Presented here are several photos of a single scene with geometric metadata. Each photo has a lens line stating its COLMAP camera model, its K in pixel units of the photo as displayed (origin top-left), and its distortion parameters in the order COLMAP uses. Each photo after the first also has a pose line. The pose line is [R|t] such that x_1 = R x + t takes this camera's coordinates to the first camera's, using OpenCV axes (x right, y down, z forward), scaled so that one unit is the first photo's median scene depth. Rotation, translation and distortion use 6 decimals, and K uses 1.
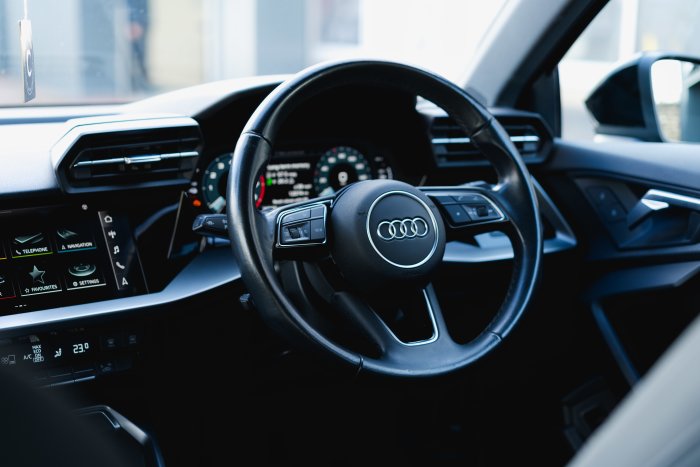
lens RADIAL K [[1131.7, 0, 350.0], [0, 1131.7, 233.5], [0, 0, 1]] dist [0.000660, 0.084812]
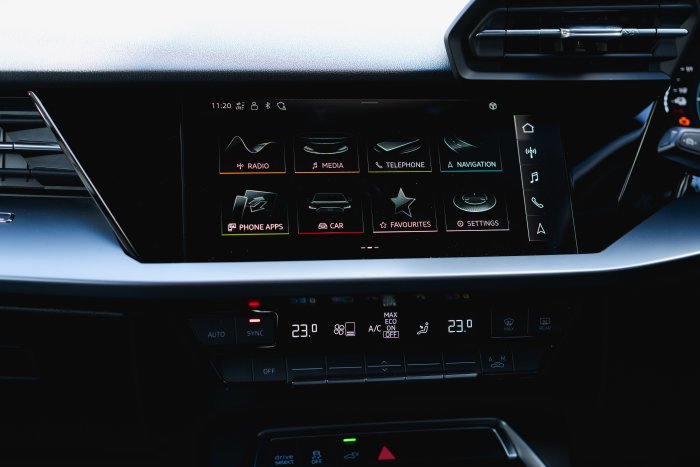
lens RADIAL K [[1131.7, 0, 350.0], [0, 1131.7, 233.5], [0, 0, 1]] dist [0.000660, 0.084812]
pose [[0.890683, 0.102105, -0.443010, -0.017664], [-0.092099, 0.994772, 0.044107, 0.027123], [0.445198, 0.001516, 0.895431, 0.398475]]
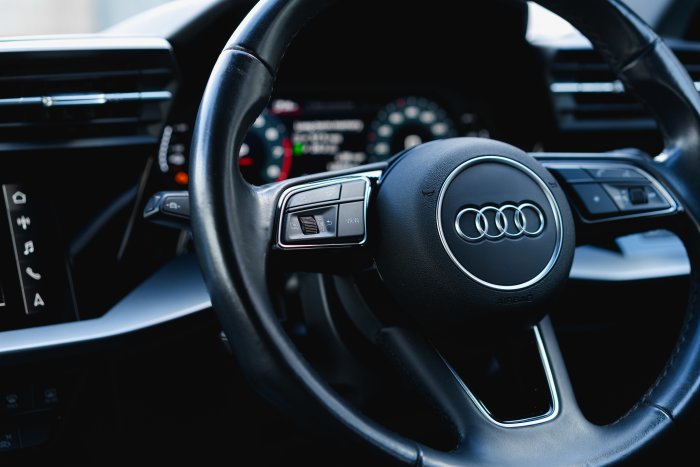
lens RADIAL K [[1131.7, 0, 350.0], [0, 1131.7, 233.5], [0, 0, 1]] dist [0.000660, 0.084812]
pose [[0.995212, 0.019522, -0.095768, 0.025079], [-0.019853, 0.999800, -0.002508, 0.004803], [0.095700, 0.004397, 0.995401, 0.408771]]
